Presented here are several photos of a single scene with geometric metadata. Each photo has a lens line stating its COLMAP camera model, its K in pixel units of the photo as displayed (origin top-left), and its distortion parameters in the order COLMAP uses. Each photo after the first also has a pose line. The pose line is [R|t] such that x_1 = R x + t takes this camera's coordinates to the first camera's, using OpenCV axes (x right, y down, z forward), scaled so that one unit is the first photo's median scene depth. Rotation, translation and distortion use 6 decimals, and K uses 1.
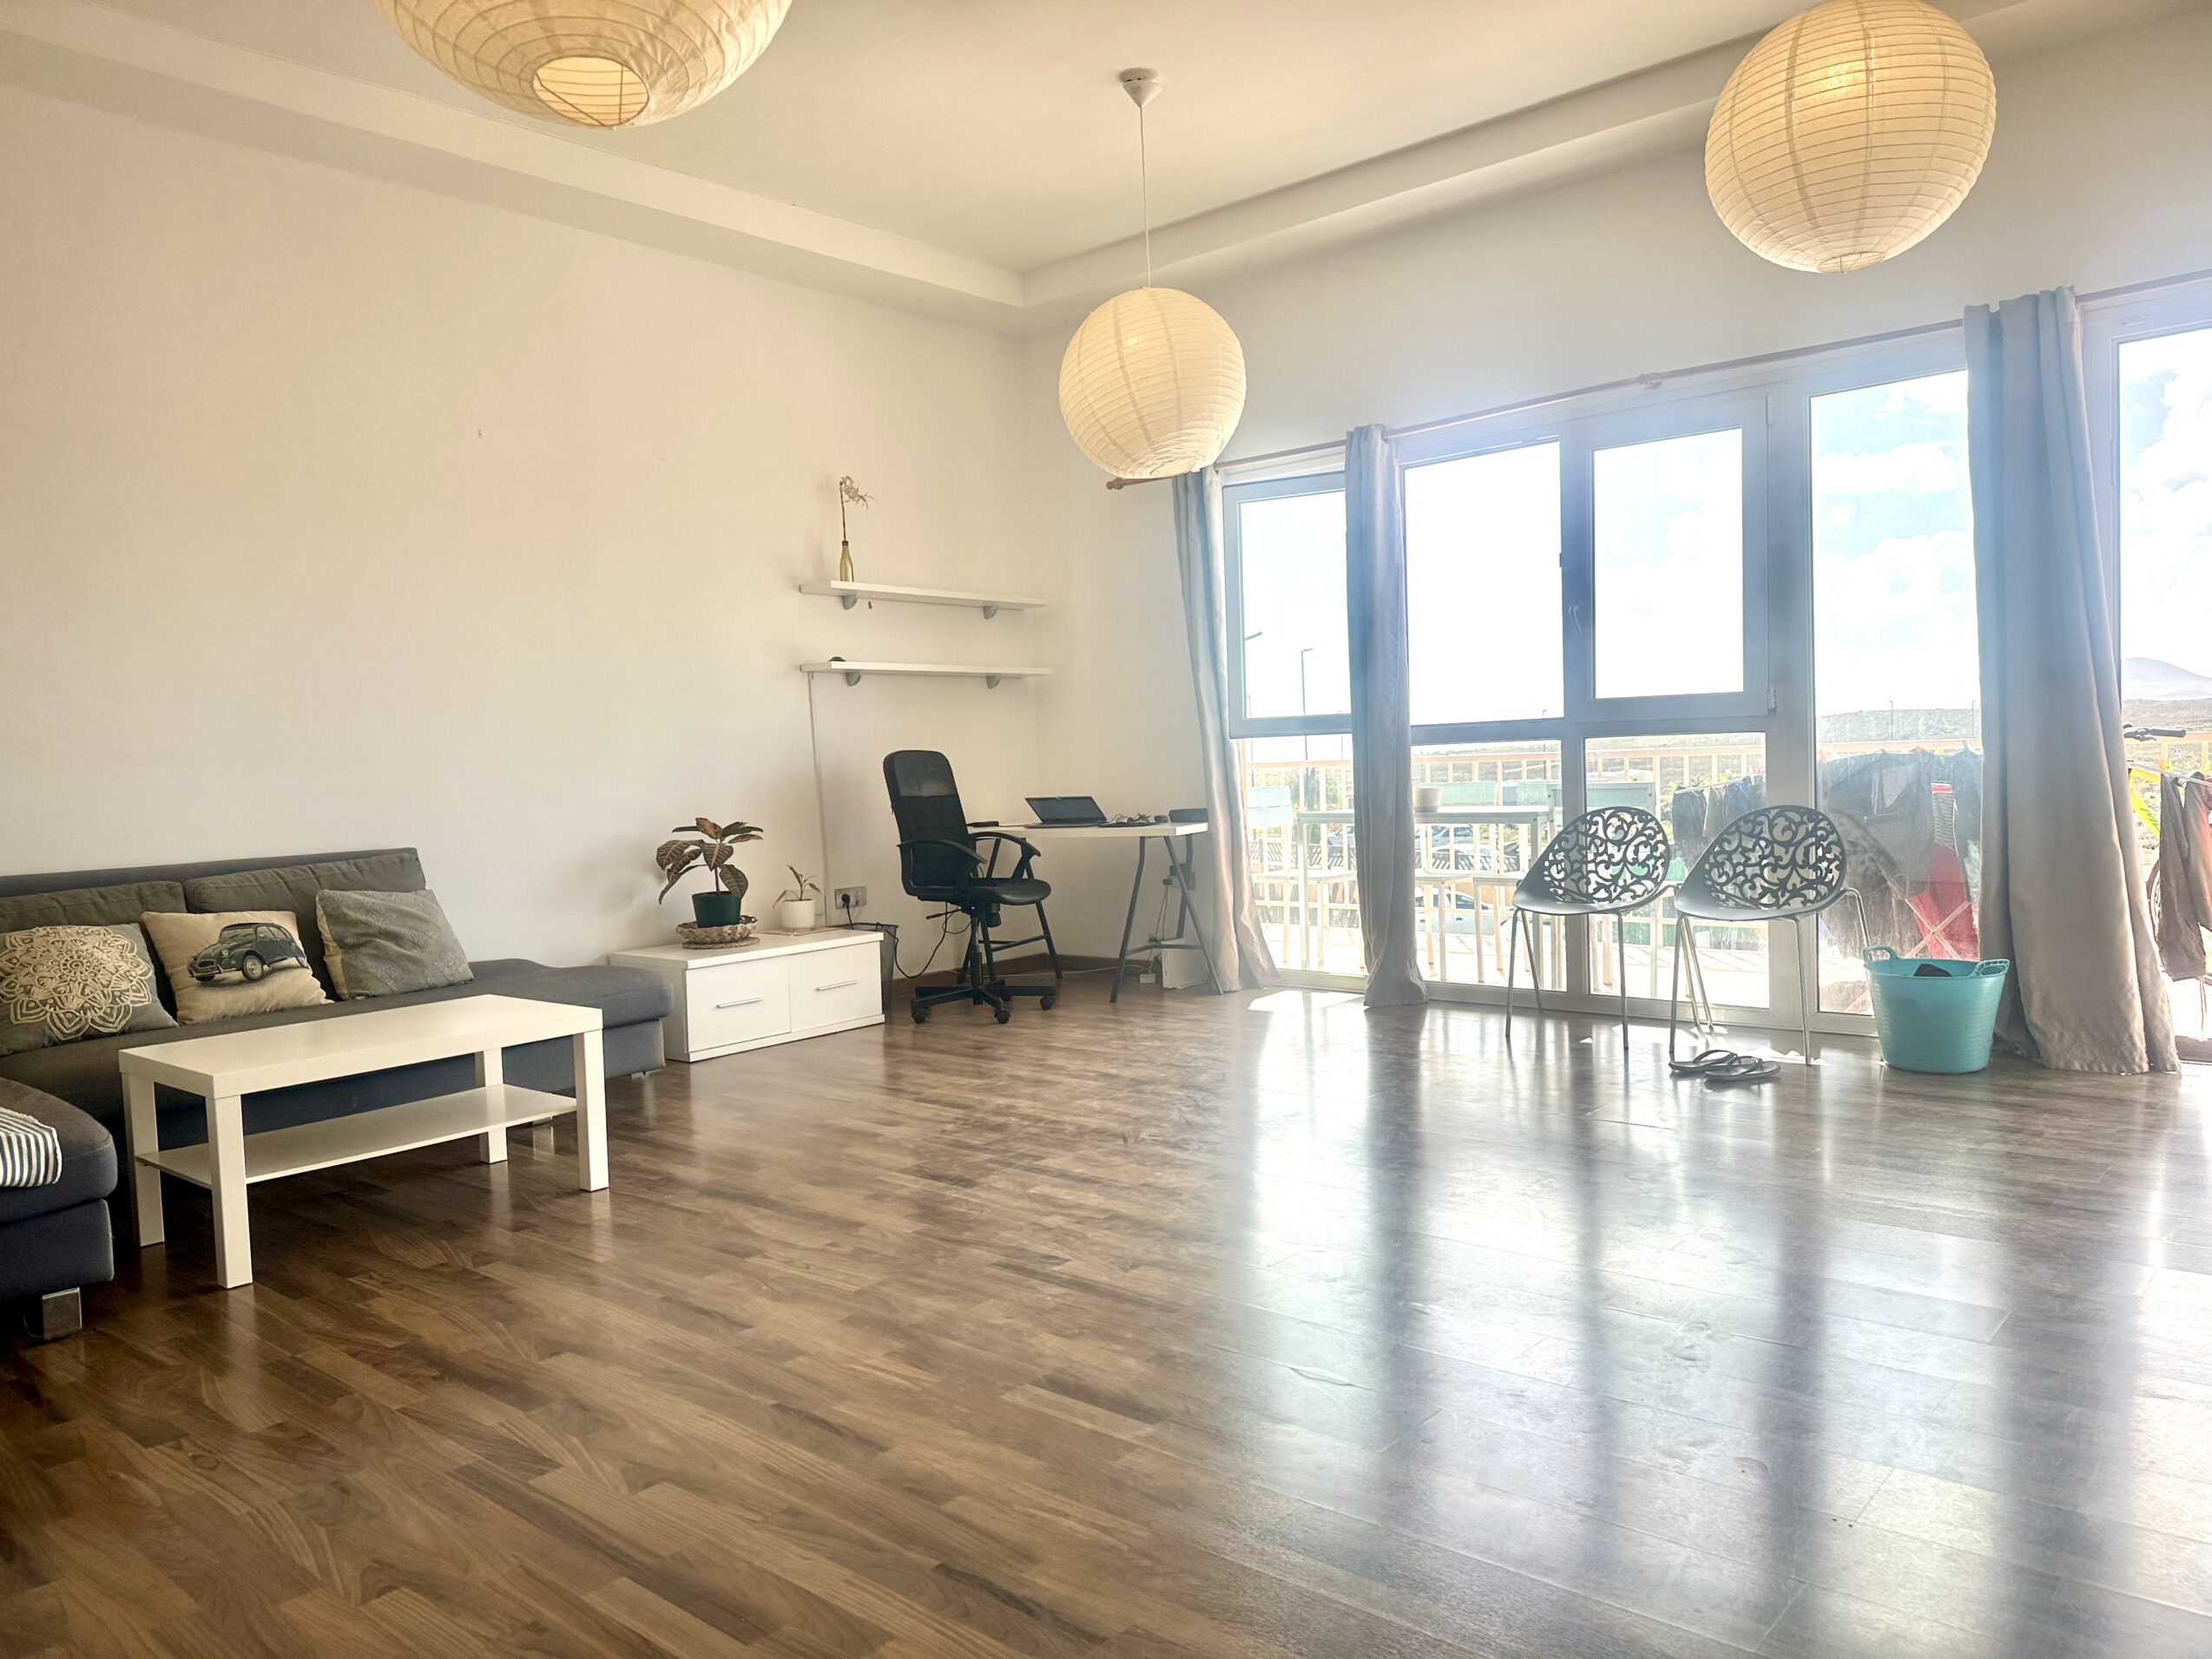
lens RADIAL K [[1545.8, 0, 1106.0], [0, 1545.8, 816.3], [0, 0, 1]] dist [0.067139, -0.091594]
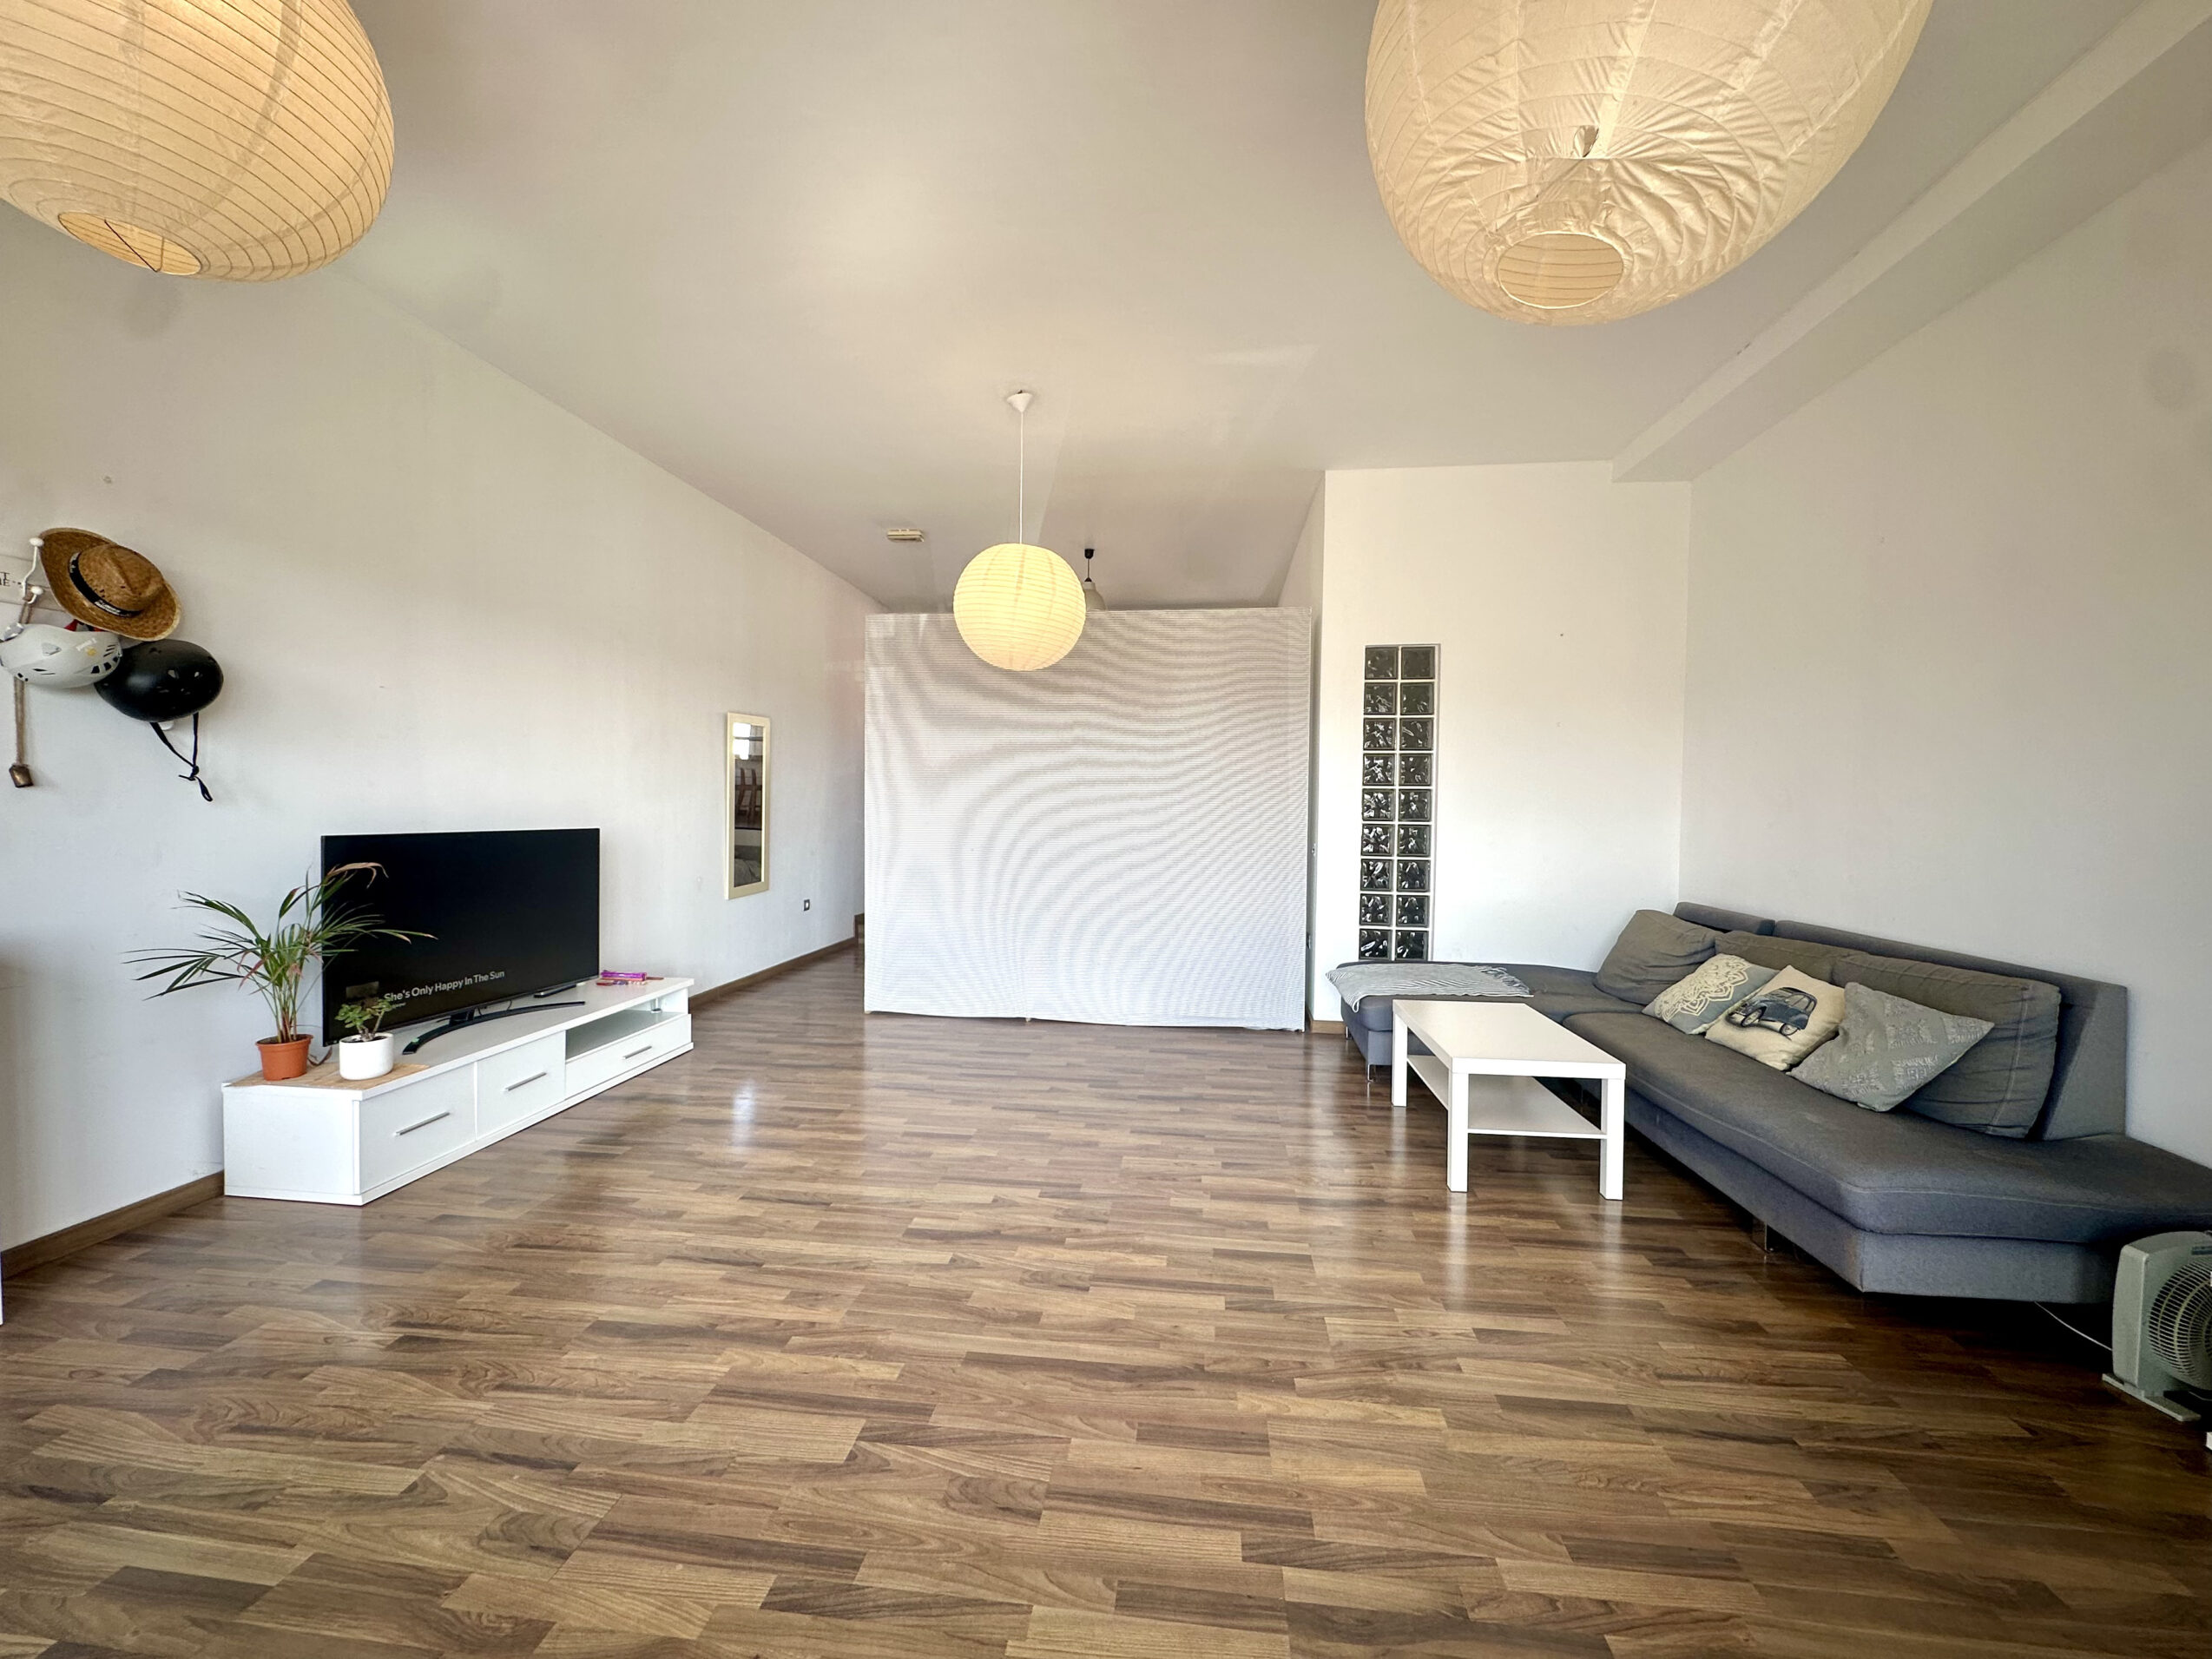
lens RADIAL K [[878.5, 0, 1106.9], [0, 878.5, 829.2], [0, 0, 1]] dist [-0.005978, 0.000827]
pose [[-0.826334, 0.043581, -0.561492, 0.319712], [-0.003162, 0.996627, 0.082007, -0.126685], [0.563172, 0.069541, -0.823408, 1.383396]]
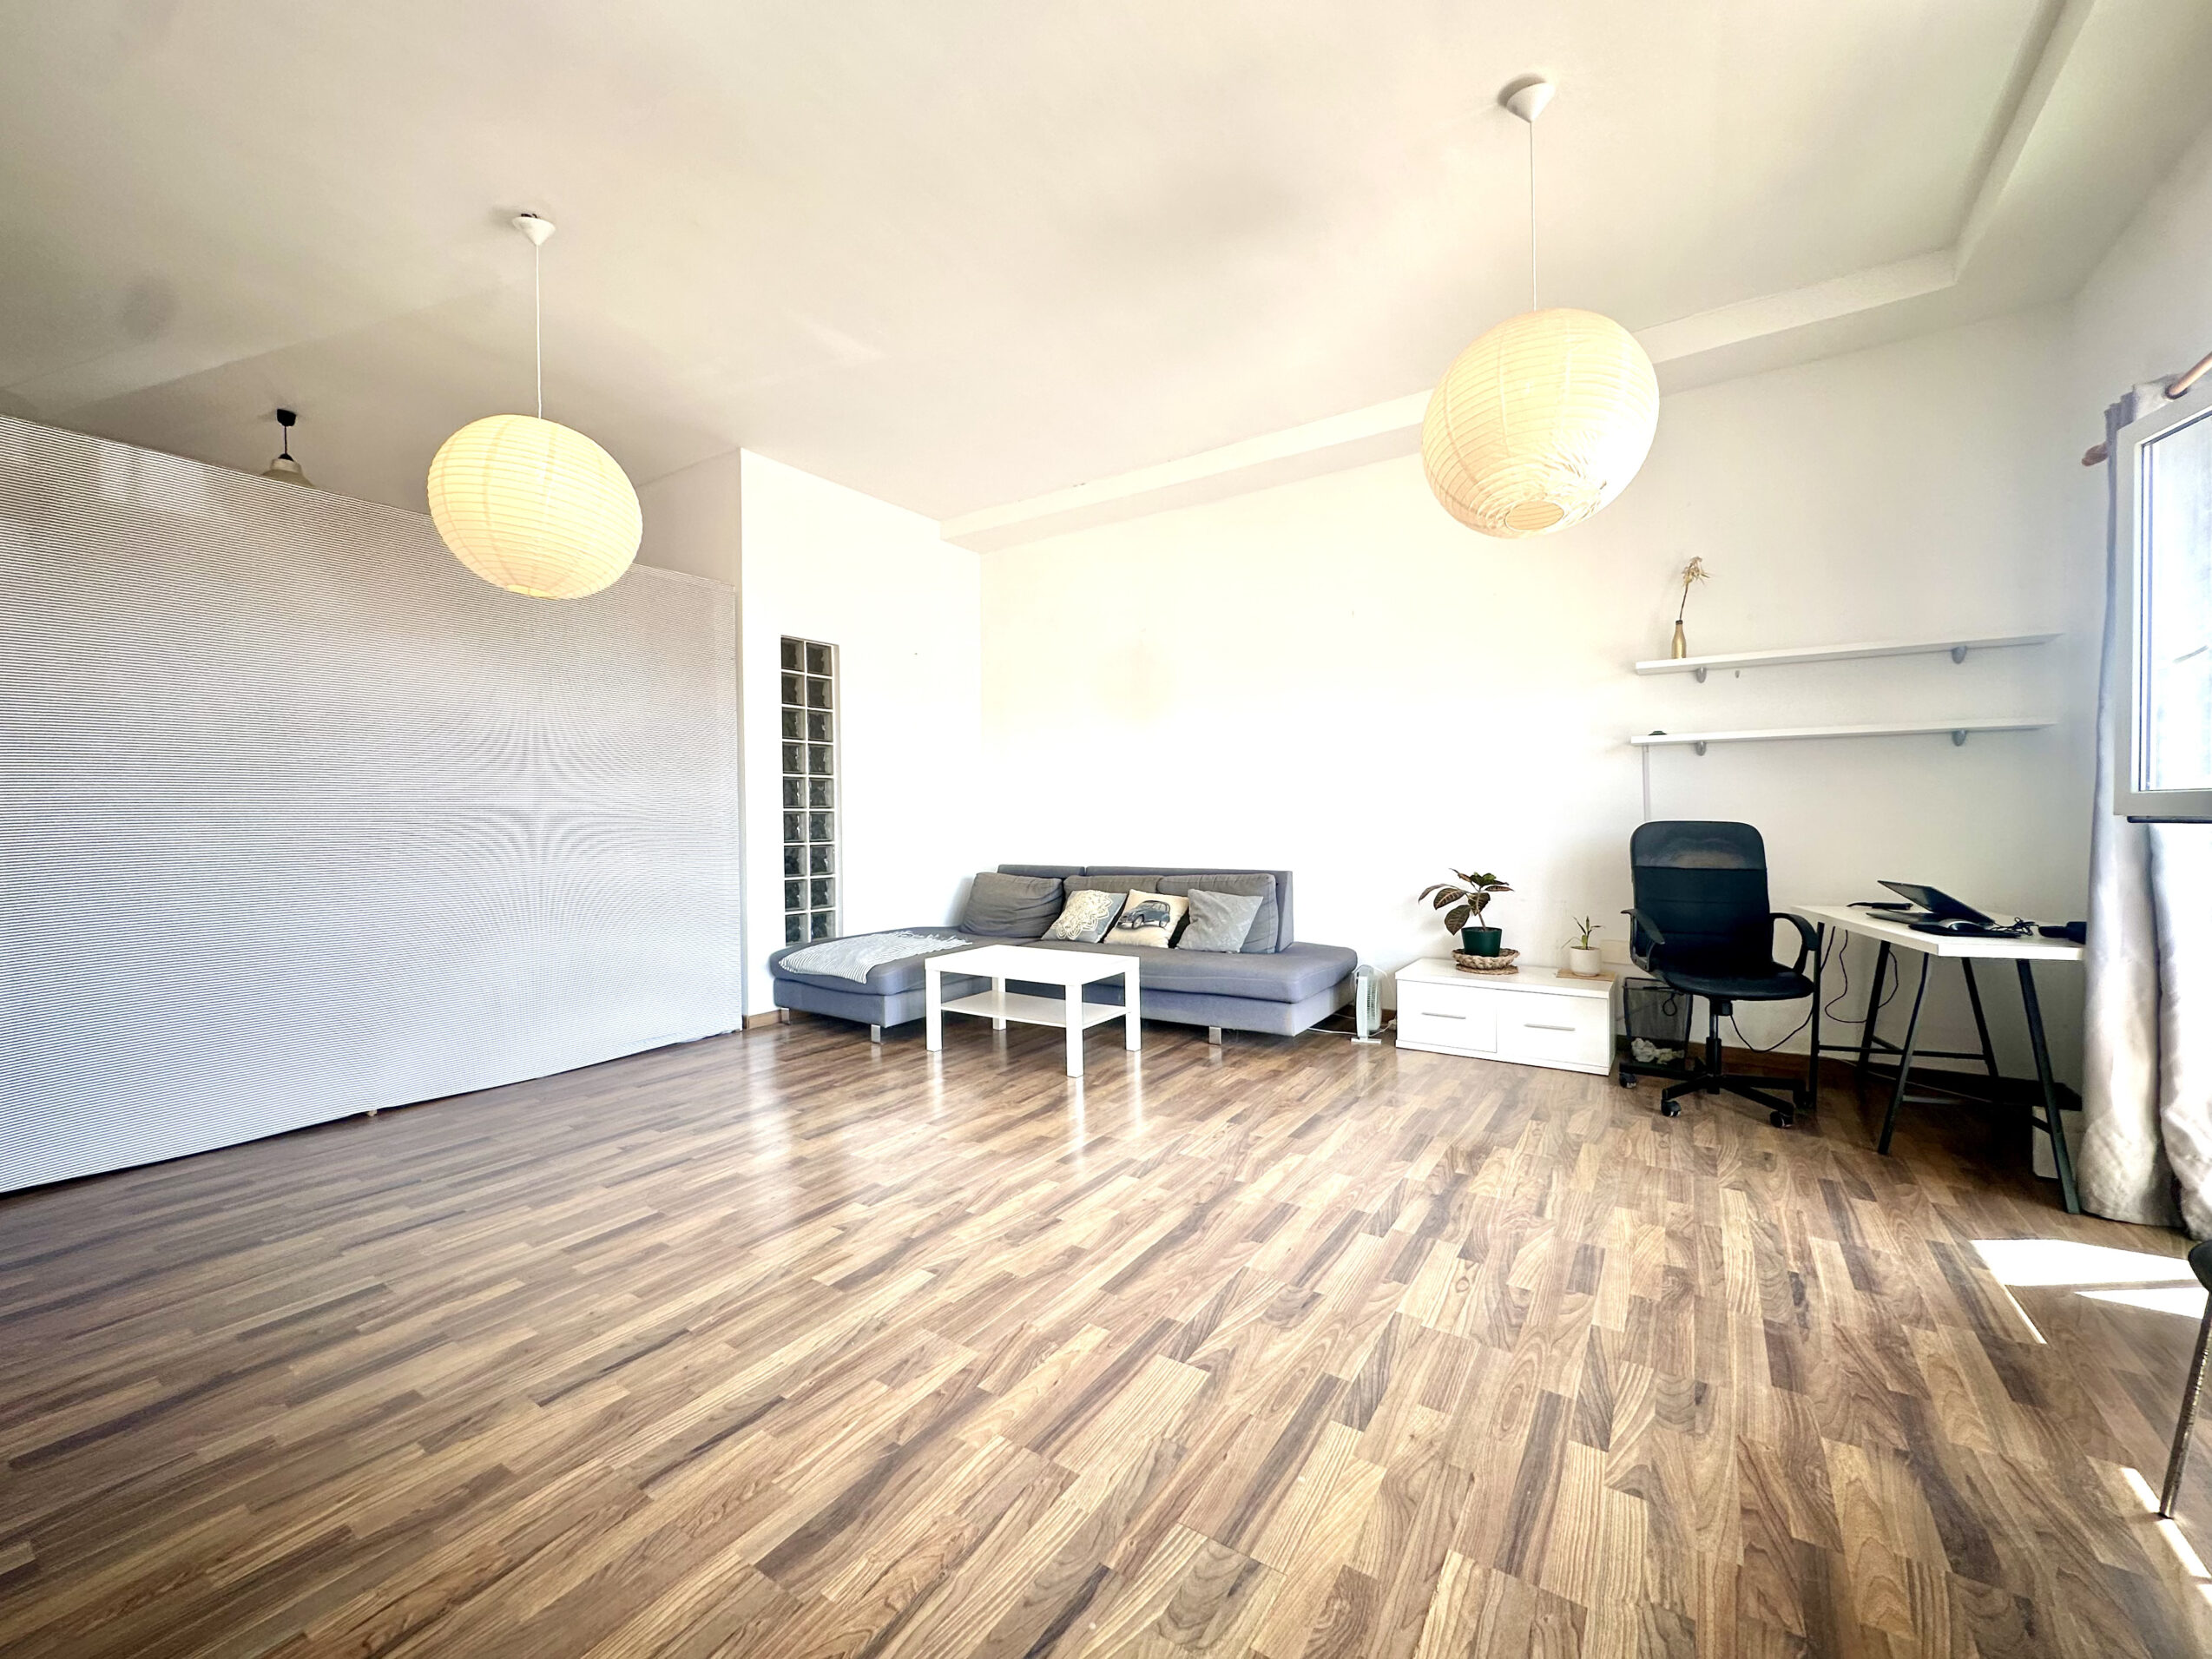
lens RADIAL K [[878.5, 0, 1105.0], [0, 878.5, 827.1], [0, 0, 1]] dist [-0.005978, 0.000827]
pose [[0.122552, 0.046143, -0.991389, 0.617452], [-0.032877, 0.998559, 0.042413, -0.079673], [0.991917, 0.027396, 0.123892, 0.874855]]
